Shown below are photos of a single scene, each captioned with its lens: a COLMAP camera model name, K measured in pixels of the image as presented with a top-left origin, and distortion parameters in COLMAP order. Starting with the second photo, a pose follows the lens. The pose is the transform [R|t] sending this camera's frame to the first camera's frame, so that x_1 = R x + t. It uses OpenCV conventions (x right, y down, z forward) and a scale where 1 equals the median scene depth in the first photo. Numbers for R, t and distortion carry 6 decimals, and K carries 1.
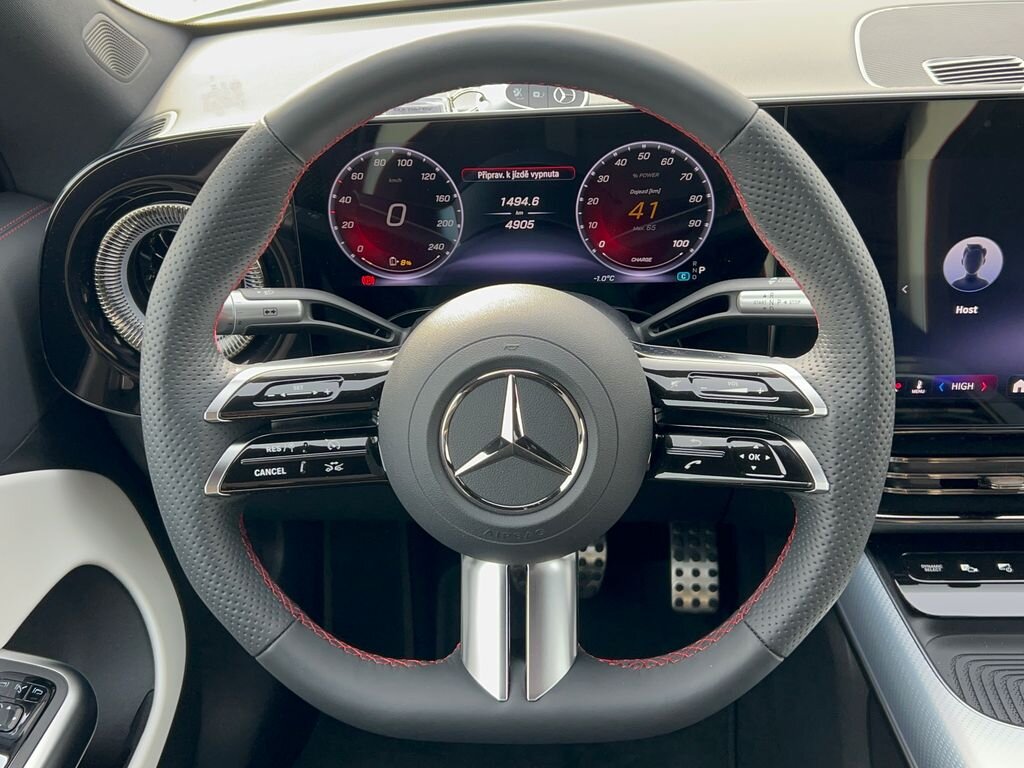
lens RADIAL K [[1180.0, 0, 509.7], [0, 1180.0, 404.4], [0, 0, 1]] dist [0.226904, -0.805505]
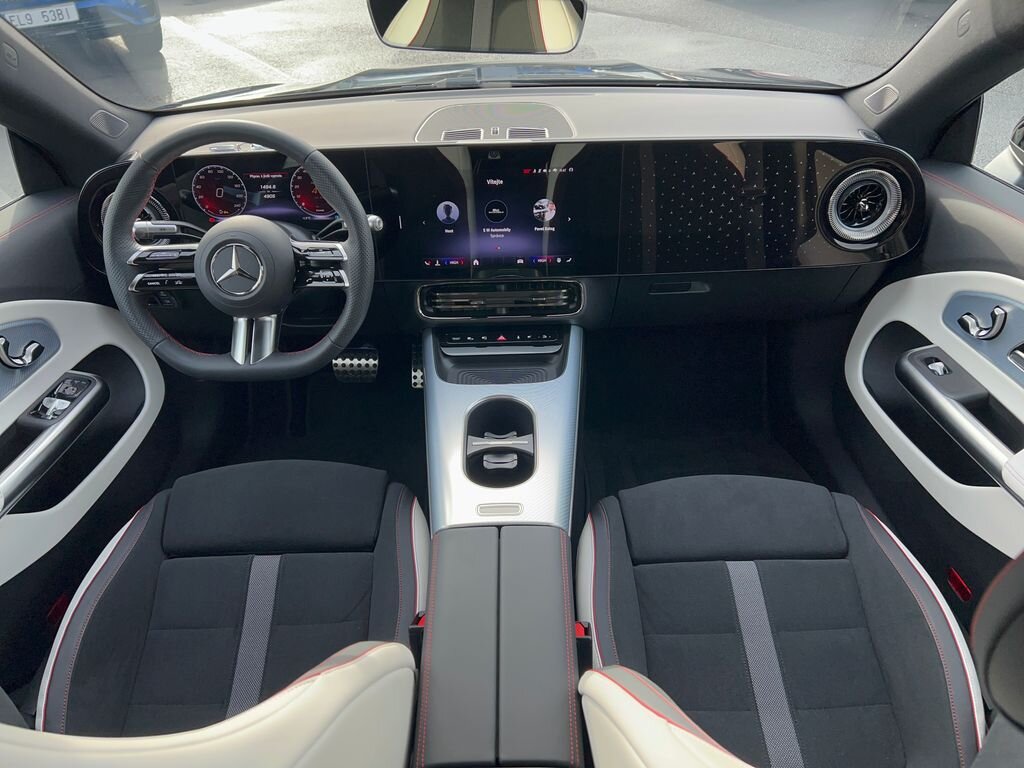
lens RADIAL K [[780.1, 0, 515.6], [0, 780.1, 409.9], [0, 0, 1]] dist [-0.006522, -0.005218]
pose [[0.998553, -0.014547, 0.051773, 0.441214], [0.009913, 0.996013, 0.088659, 0.159265], [-0.052856, -0.088018, 0.994716, -0.715204]]
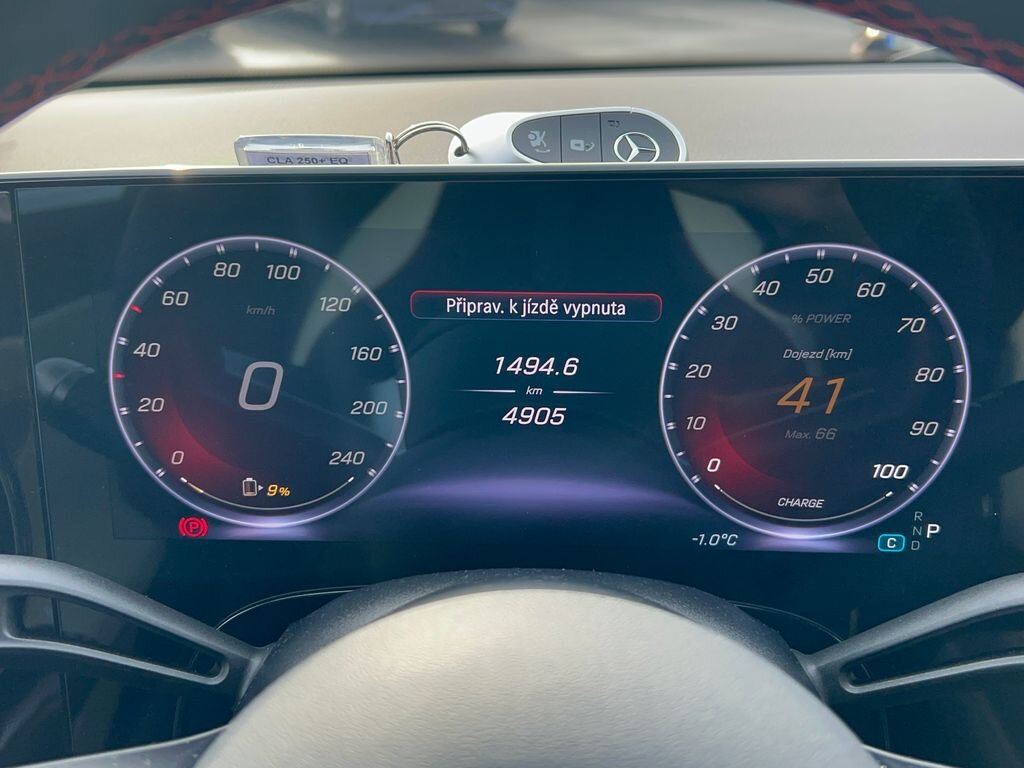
lens RADIAL K [[1180.0, 0, 509.7], [0, 1180.0, 404.4], [0, 0, 1]] dist [0.226904, -0.805505]
pose [[0.998864, 0.035417, 0.031888, -0.015421], [-0.029610, 0.985506, -0.167038, -0.080967], [-0.037342, 0.165904, 0.985435, 0.559259]]
